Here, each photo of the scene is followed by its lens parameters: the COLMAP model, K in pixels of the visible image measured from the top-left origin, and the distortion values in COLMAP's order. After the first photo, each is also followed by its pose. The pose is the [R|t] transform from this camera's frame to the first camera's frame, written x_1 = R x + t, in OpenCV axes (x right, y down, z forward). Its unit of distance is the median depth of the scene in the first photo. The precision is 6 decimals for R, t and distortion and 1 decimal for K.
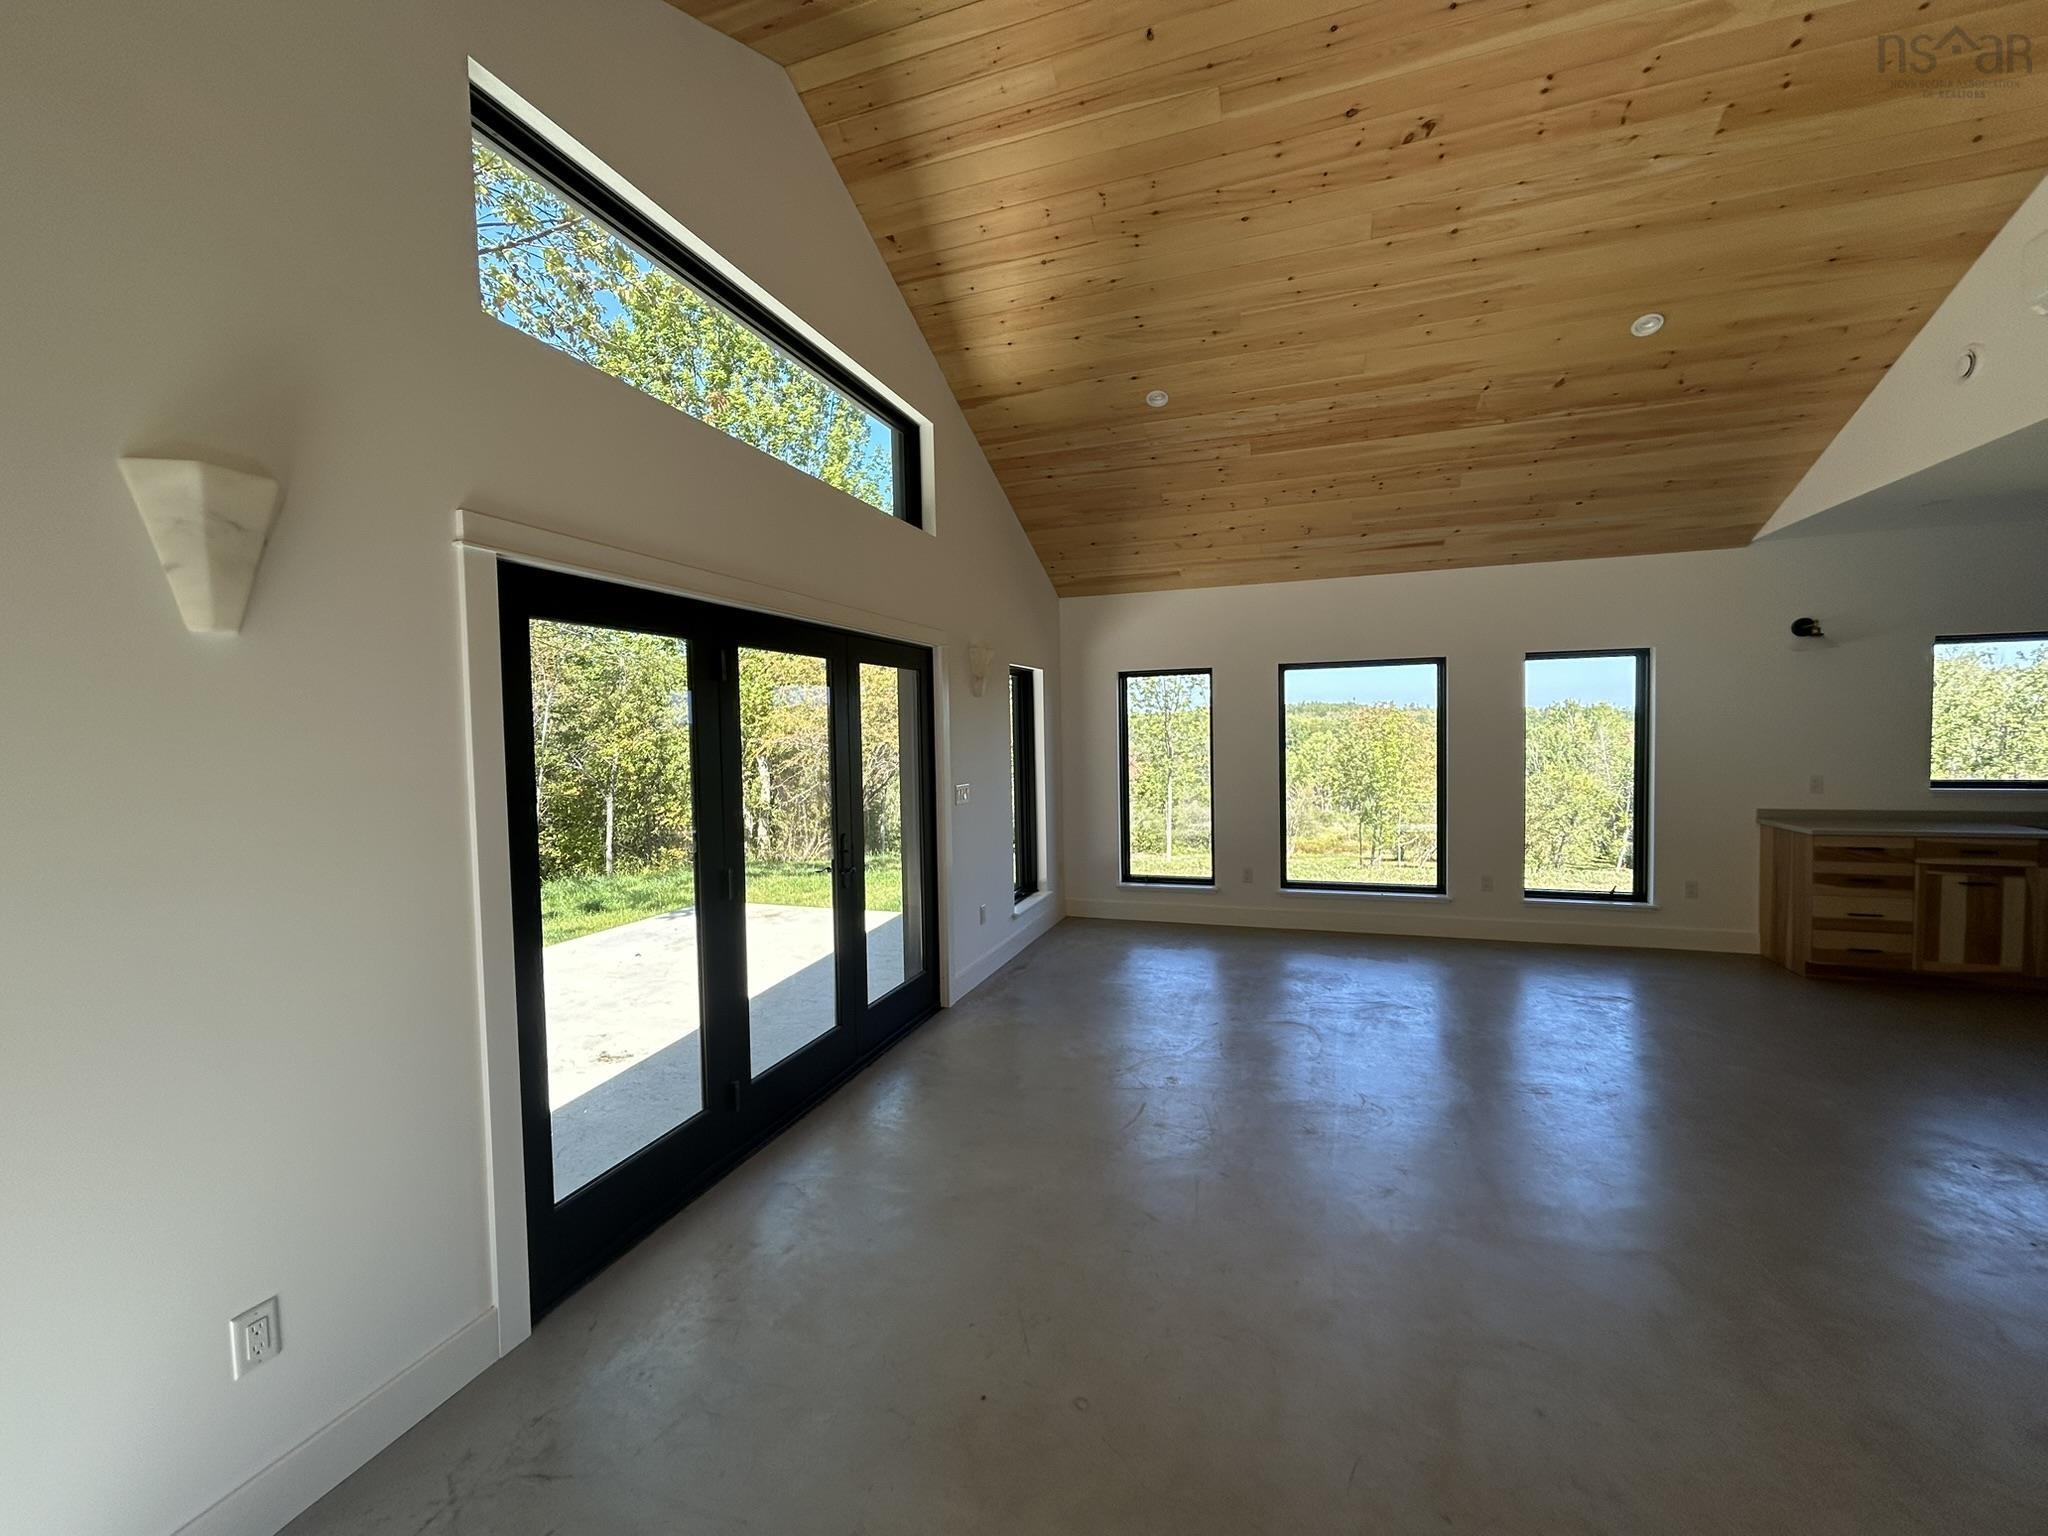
lens RADIAL K [[832.2, 0, 1018.3], [0, 832.2, 767.2], [0, 0, 1]] dist [0.000246, 0.000027]
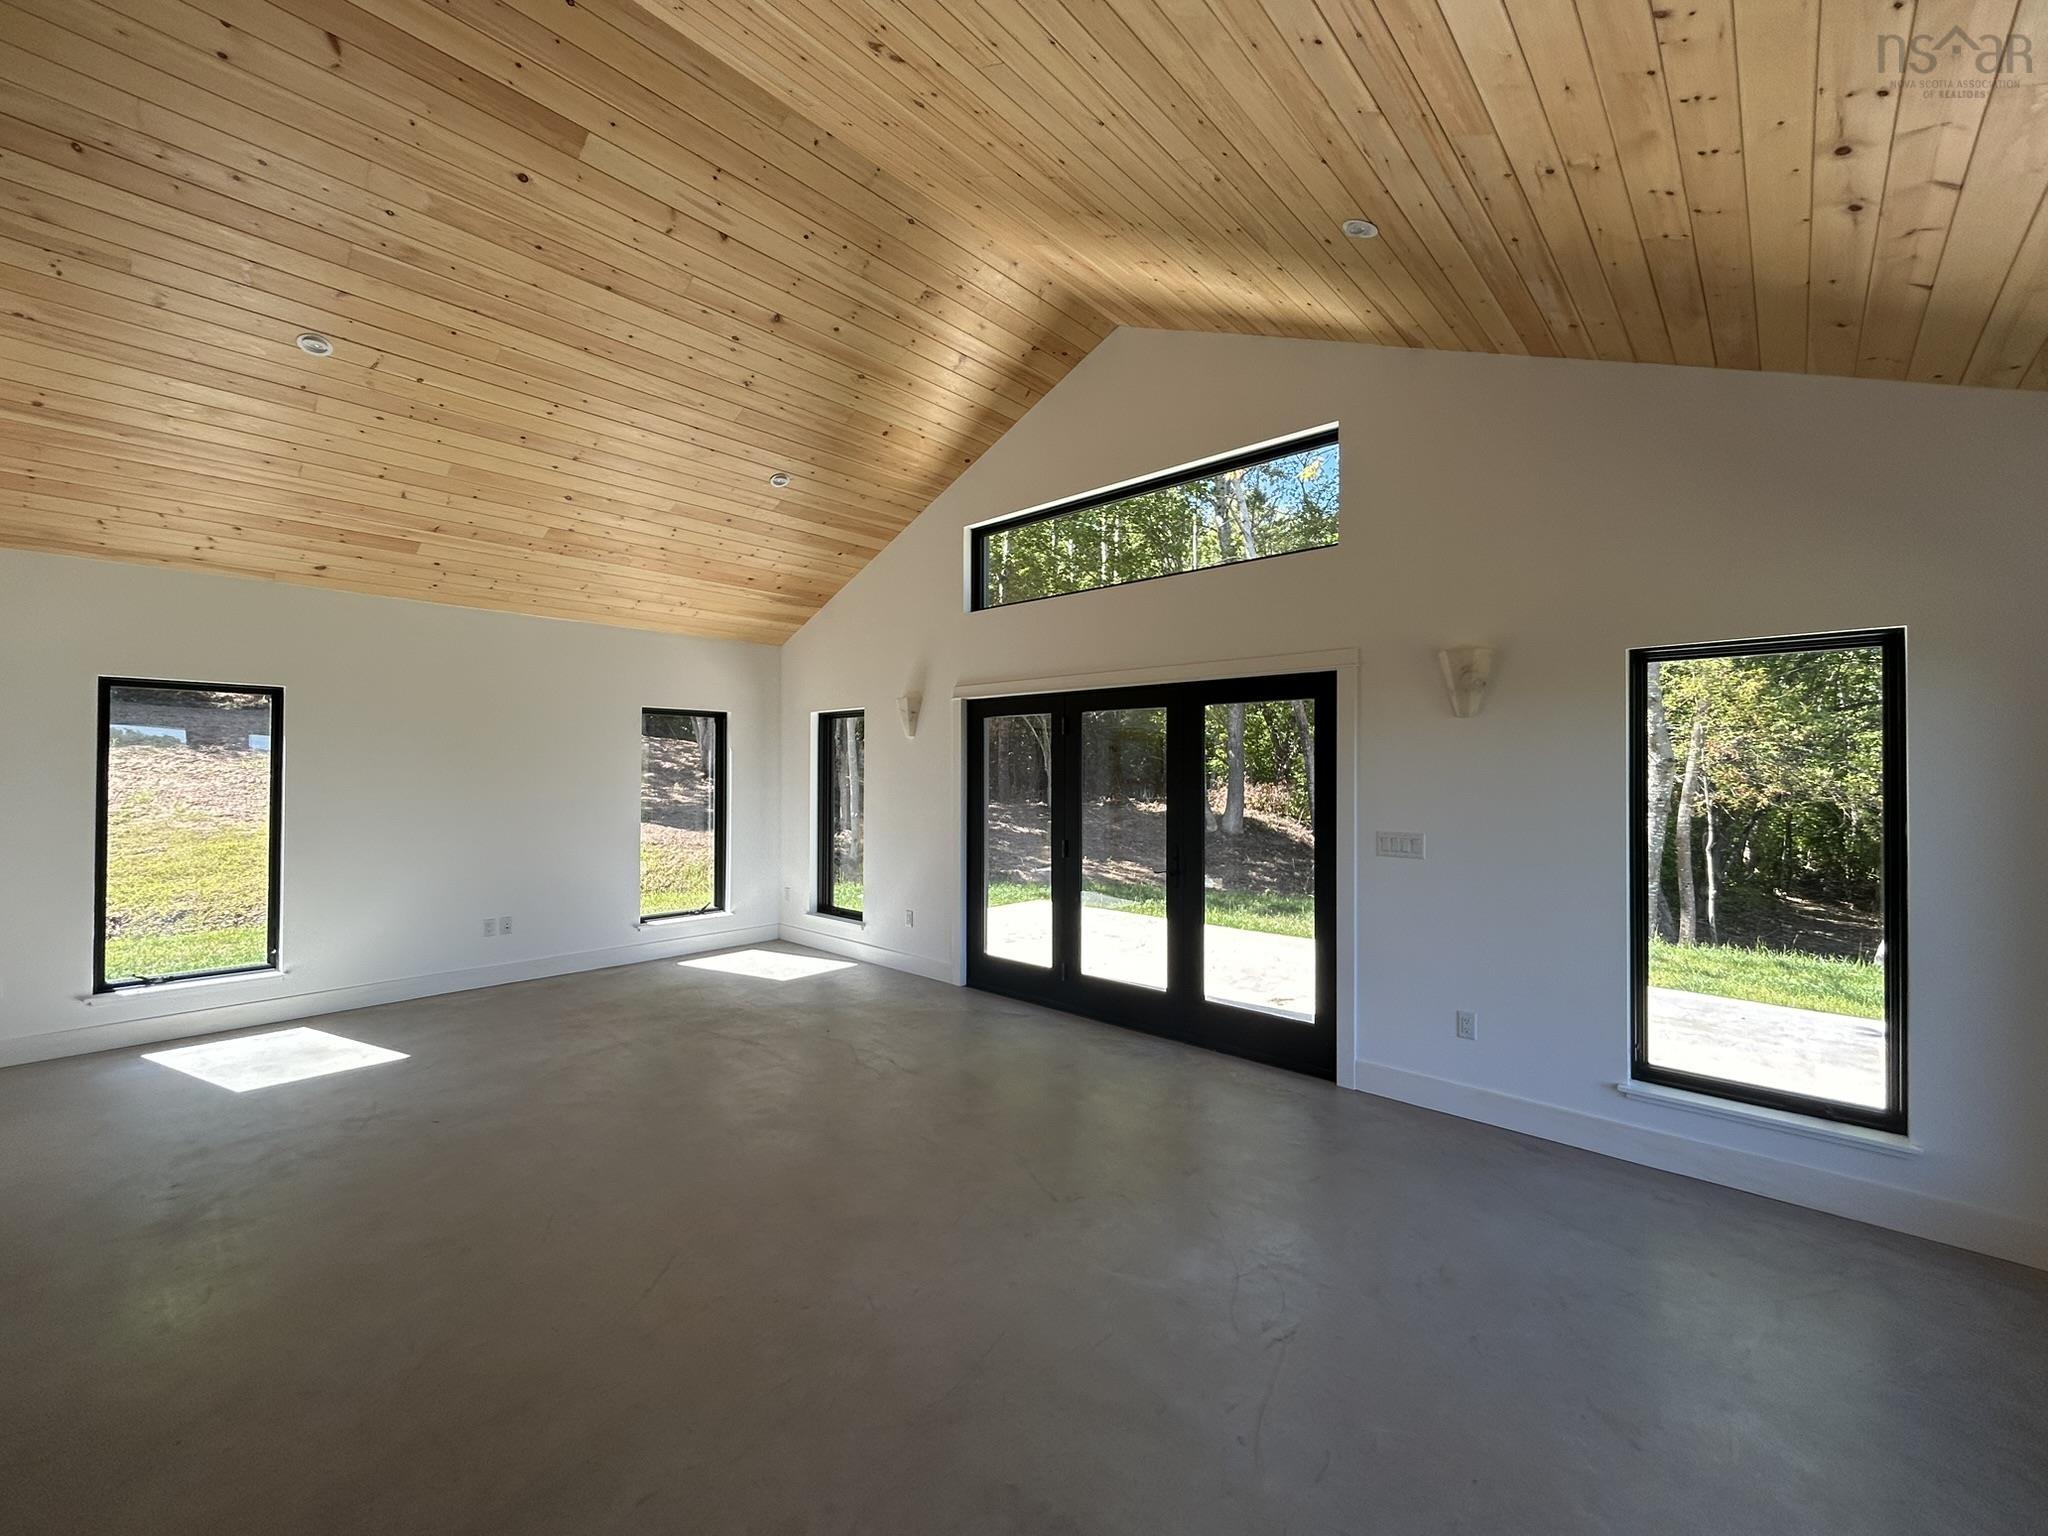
lens RADIAL K [[832.2, 0, 1019.9], [0, 832.2, 762.6], [0, 0, 1]] dist [0.000246, 0.000027]
pose [[-0.404122, 0.010421, -0.914646, 0.829877], [-0.036693, 0.998946, 0.027594, -0.055982], [0.913969, 0.044713, -0.403314, 1.034222]]
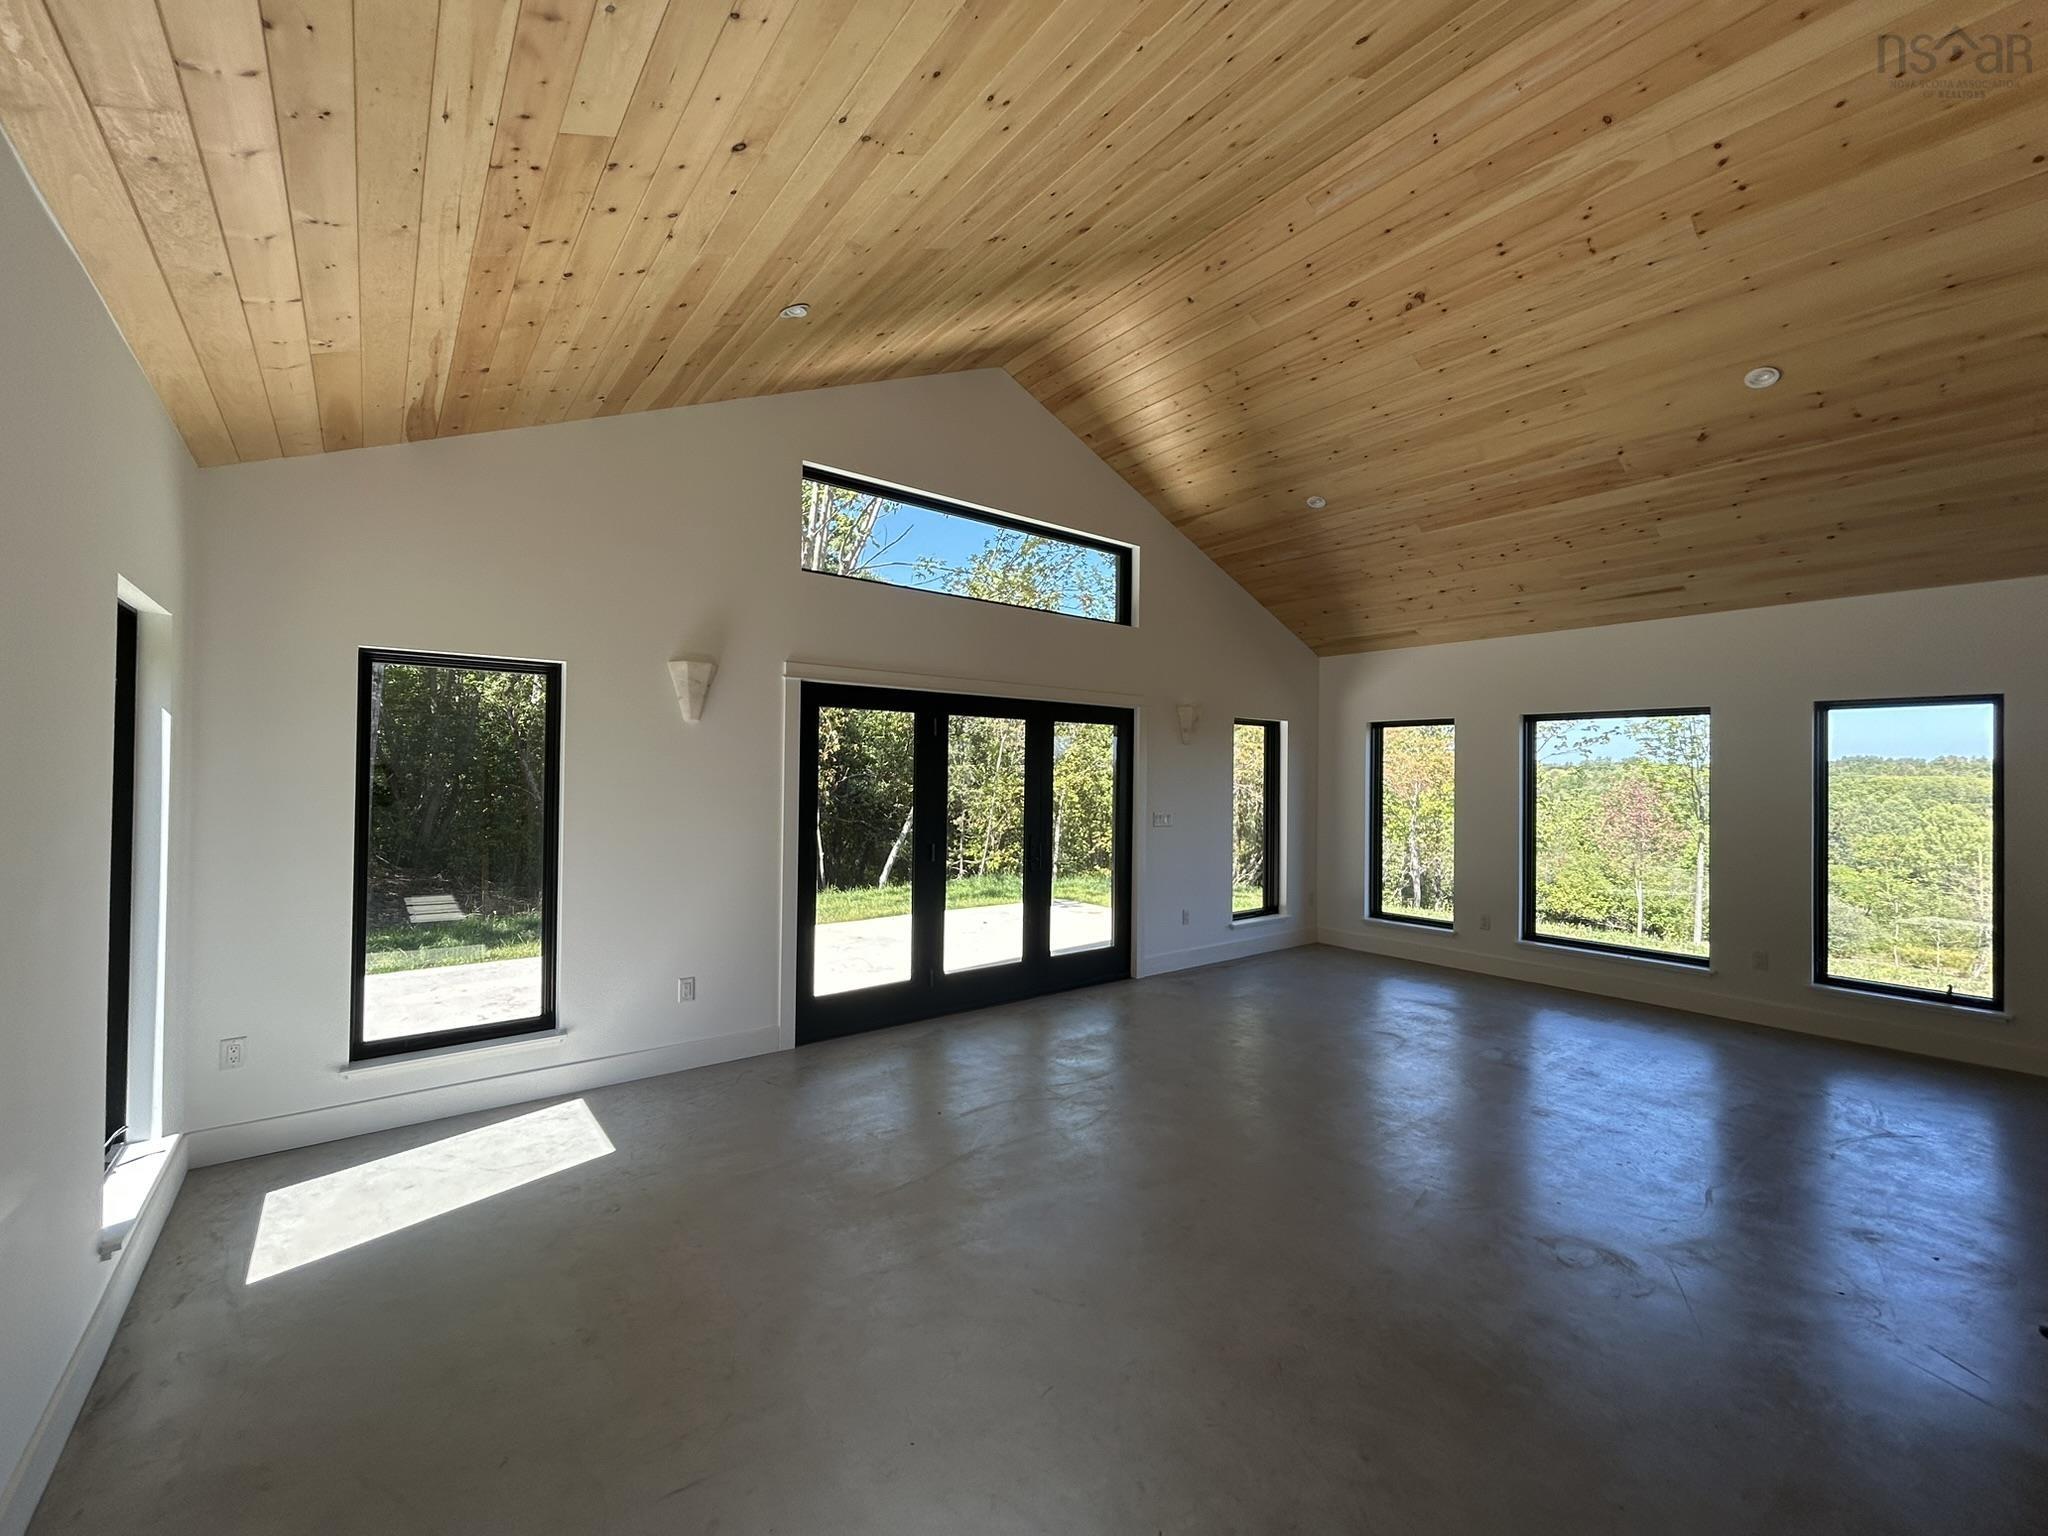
lens RADIAL K [[832.2, 0, 1021.8], [0, 832.2, 769.3], [0, 0, 1]] dist [0.000246, 0.000027]
pose [[0.840743, 0.027783, -0.540721, 0.471169], [-0.053202, 0.998089, -0.031438, 0.007594], [0.538814, 0.055199, 0.840614, -0.229725]]
